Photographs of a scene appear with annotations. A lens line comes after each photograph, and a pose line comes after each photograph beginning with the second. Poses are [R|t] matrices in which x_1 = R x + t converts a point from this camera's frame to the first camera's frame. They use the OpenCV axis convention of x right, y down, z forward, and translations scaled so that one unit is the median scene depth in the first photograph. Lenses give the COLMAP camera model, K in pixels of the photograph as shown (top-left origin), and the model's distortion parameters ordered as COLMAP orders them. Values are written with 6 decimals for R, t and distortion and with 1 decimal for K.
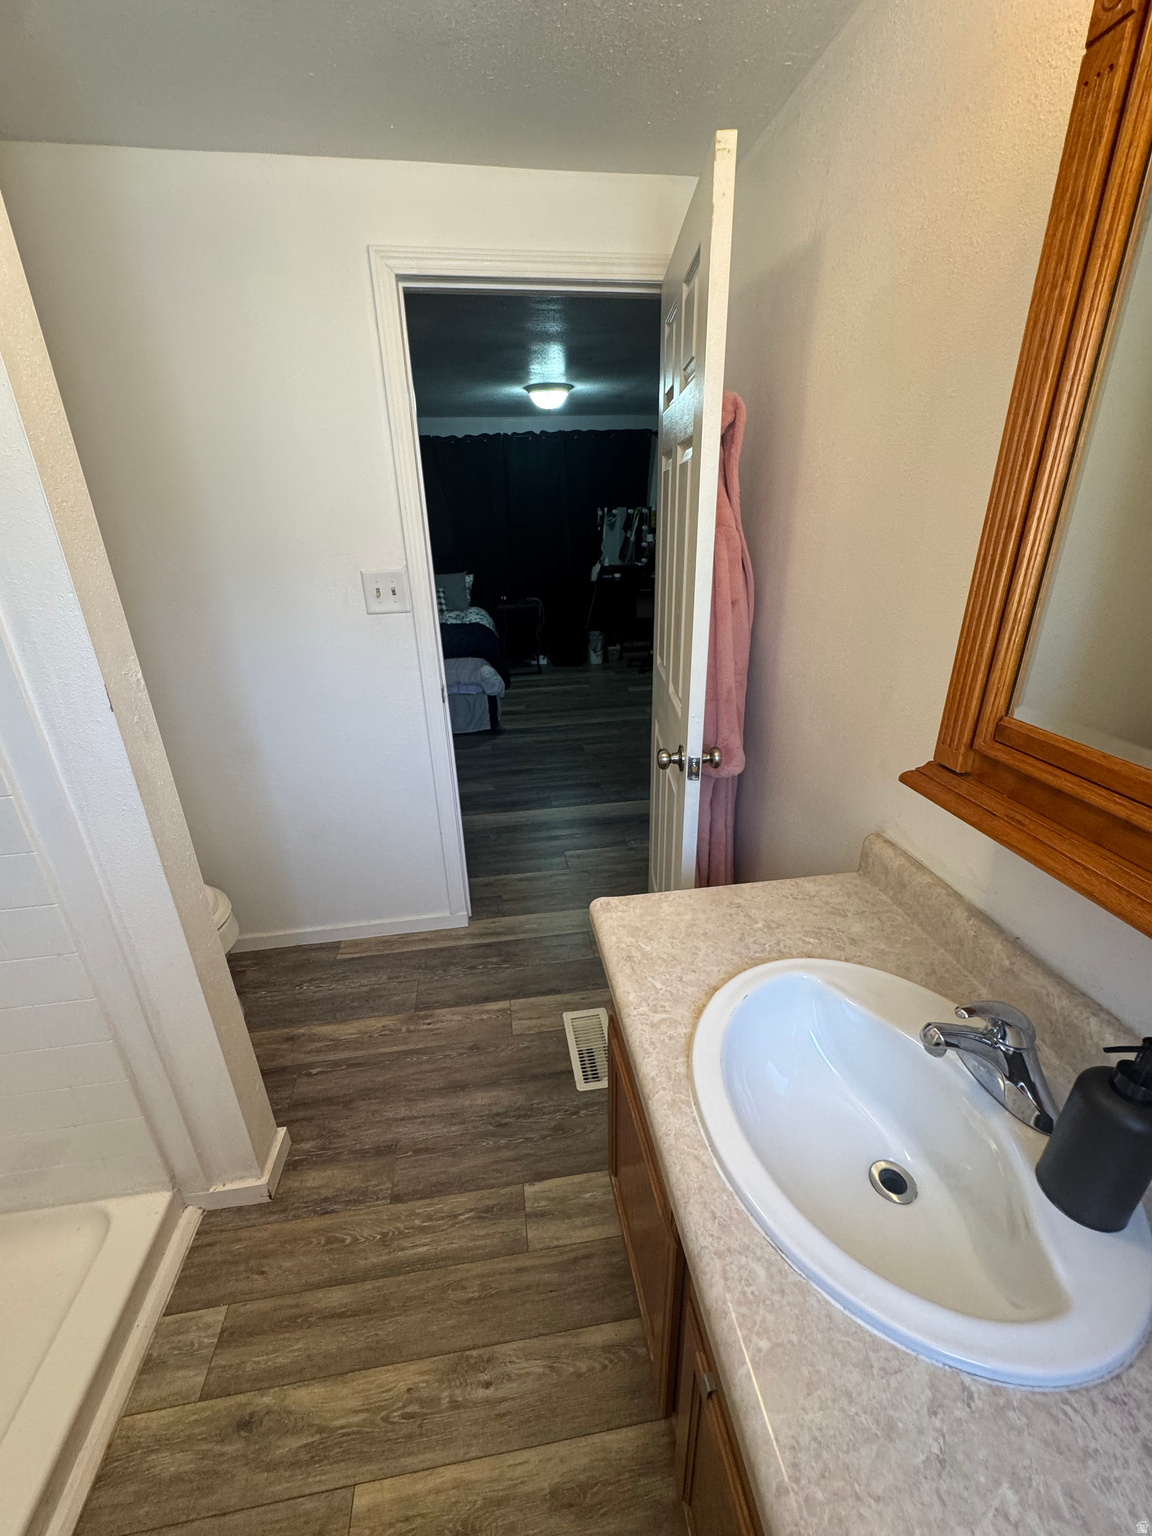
lens RADIAL K [[615.2, 0, 575.3], [0, 615.2, 764.3], [0, 0, 1]] dist [-0.000861, 0.000372]
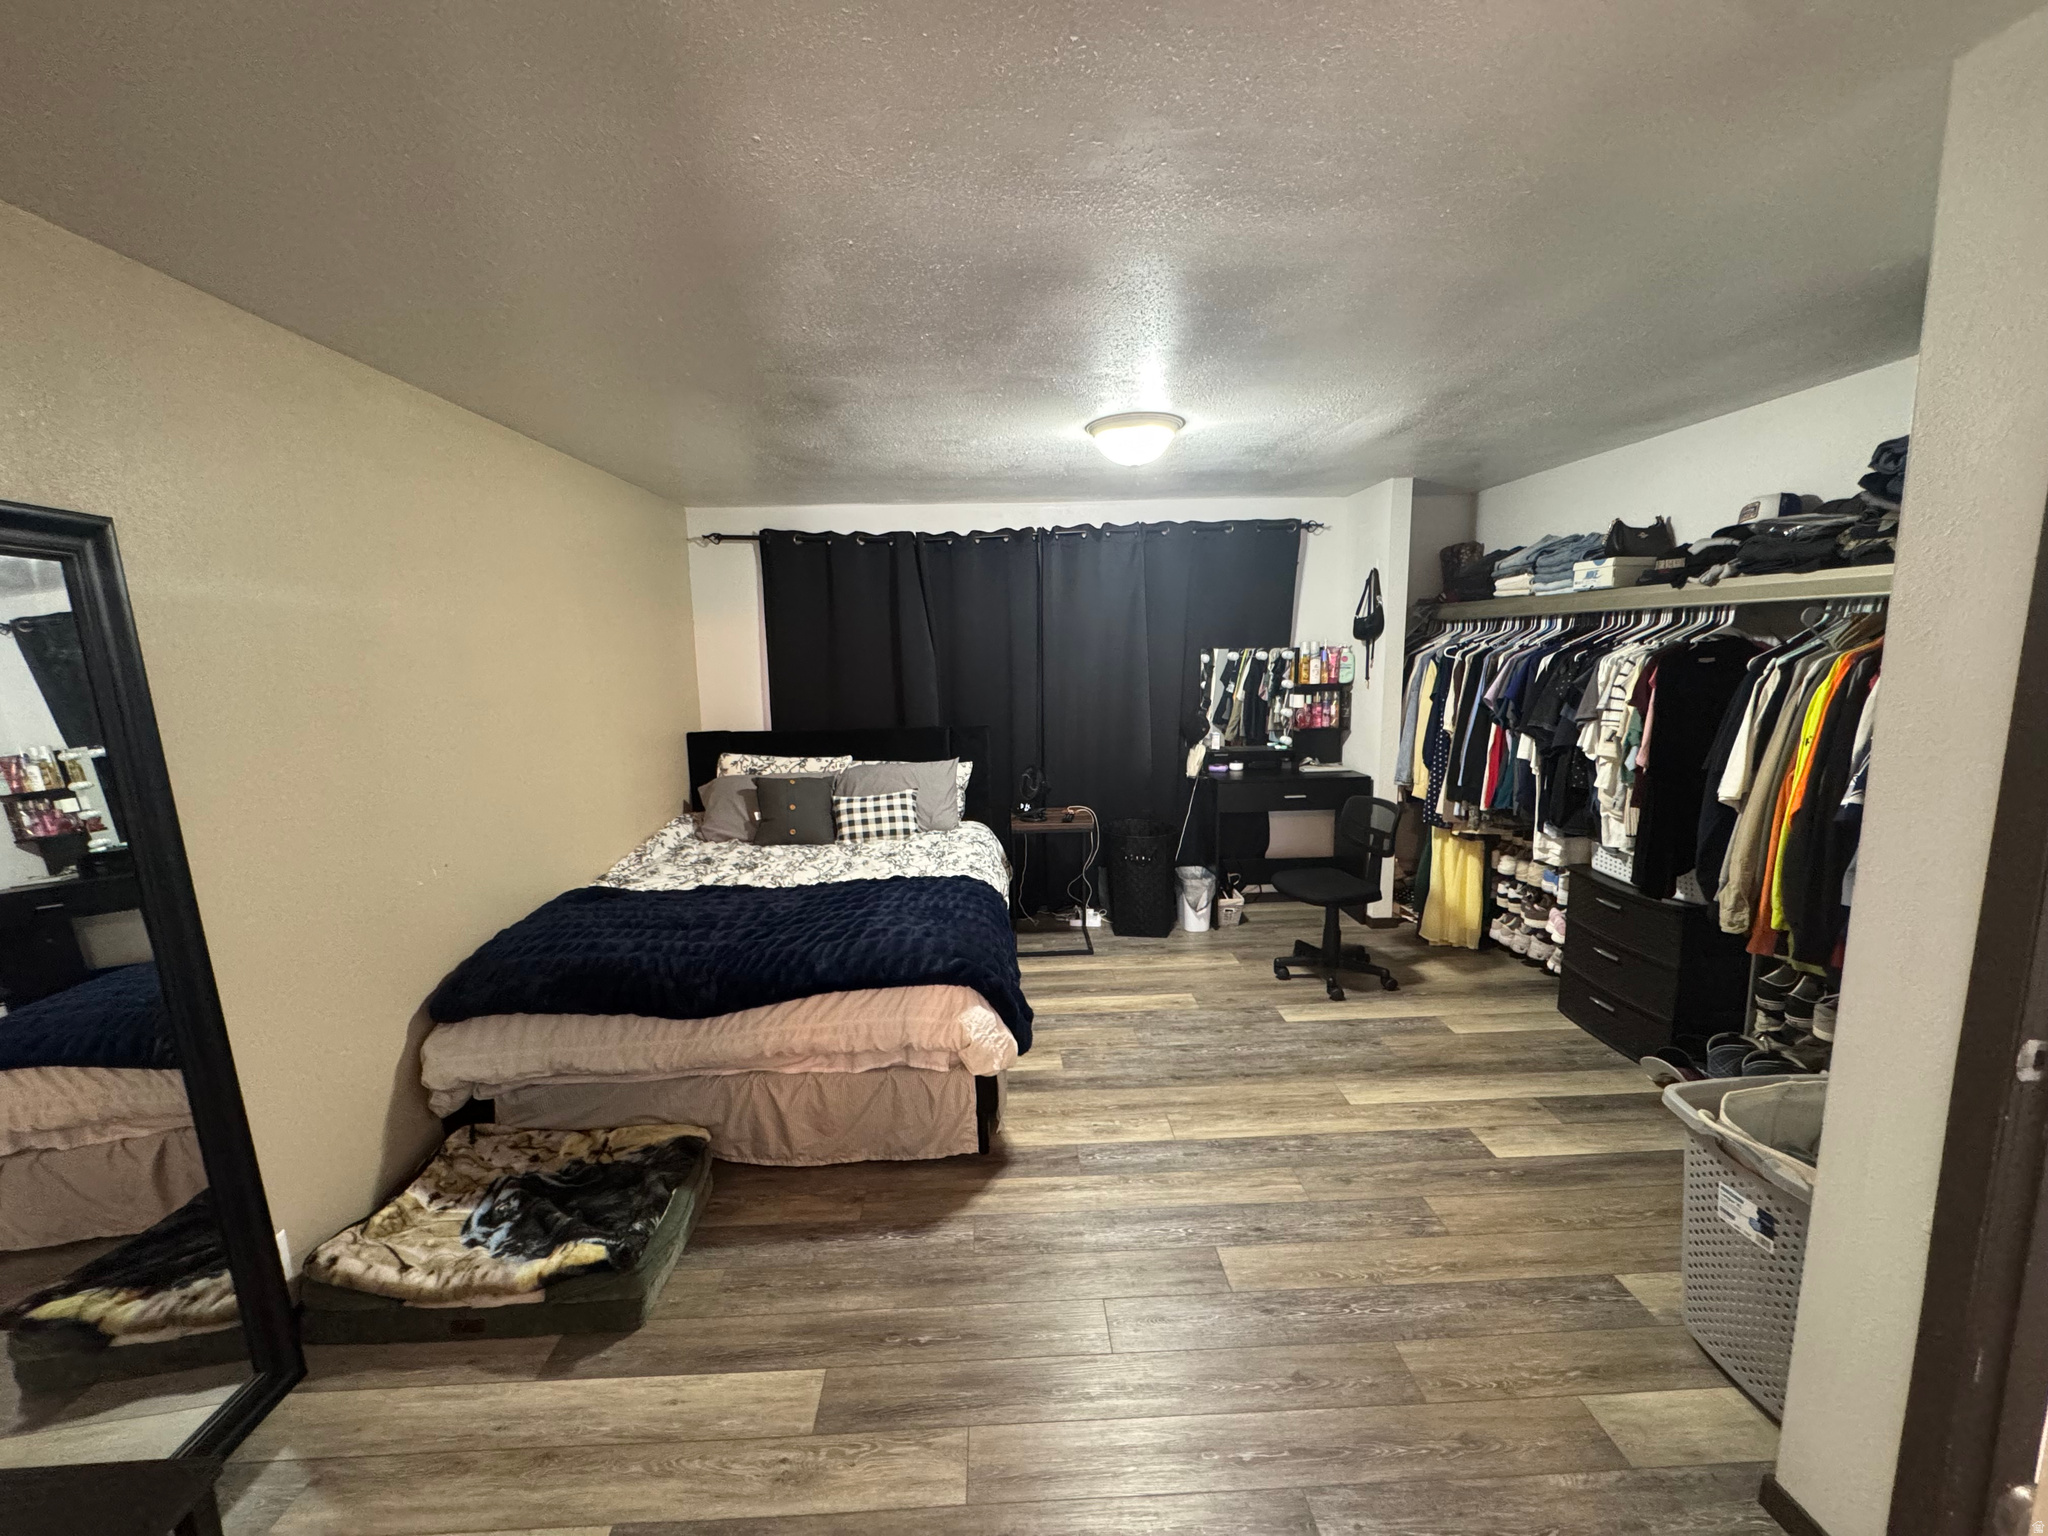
lens RADIAL K [[820.3, 0, 1026.6], [0, 820.3, 782.7], [0, 0, 1]] dist [-0.000861, 0.000372]
pose [[0.993699, 0.021467, -0.110010, -0.047496], [-0.045995, 0.973140, -0.225571, -0.166183], [0.102212, 0.229209, 0.967996, 0.390367]]
